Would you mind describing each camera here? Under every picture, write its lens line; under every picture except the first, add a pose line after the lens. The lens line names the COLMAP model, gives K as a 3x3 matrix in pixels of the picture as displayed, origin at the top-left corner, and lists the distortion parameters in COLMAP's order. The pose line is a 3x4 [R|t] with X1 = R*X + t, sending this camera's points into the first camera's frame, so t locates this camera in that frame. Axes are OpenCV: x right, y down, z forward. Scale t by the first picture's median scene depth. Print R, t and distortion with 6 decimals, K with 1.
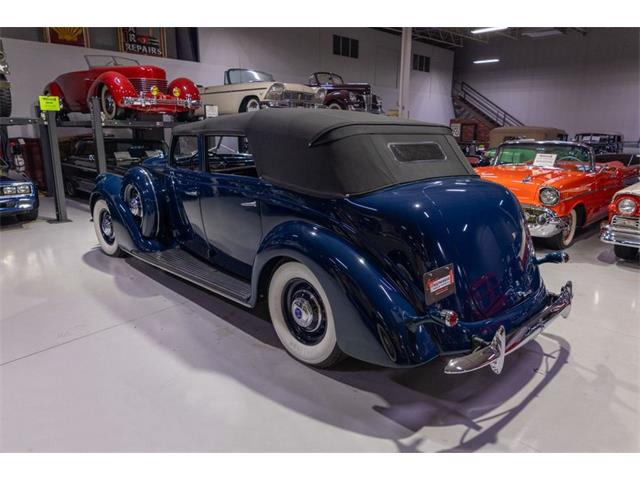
lens RADIAL K [[441.8, 0, 320.0], [0, 441.8, 240.0], [0, 0, 1]] dist [0.001192, 0.000437]
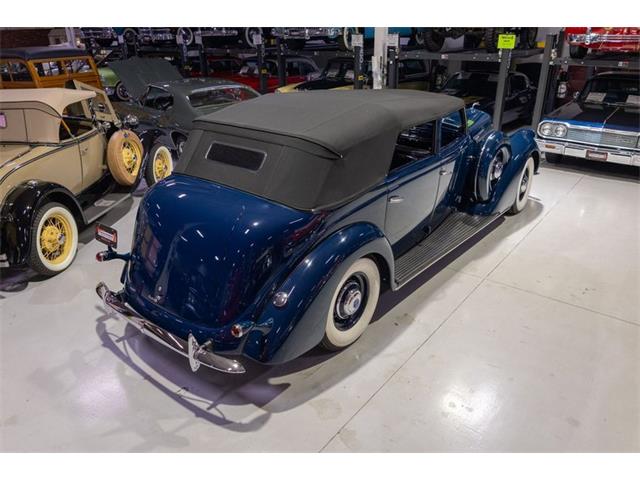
lens RADIAL K [[478.0, 0, 320.0], [0, 478.0, 240.0], [0, 0, 1]] dist [0.003637, 0.001296]
pose [[0.106188, 0.399848, -0.910410, 0.926860], [-0.224284, 0.901623, 0.369829, -0.328480], [0.968721, 0.164919, 0.185421, 0.693102]]
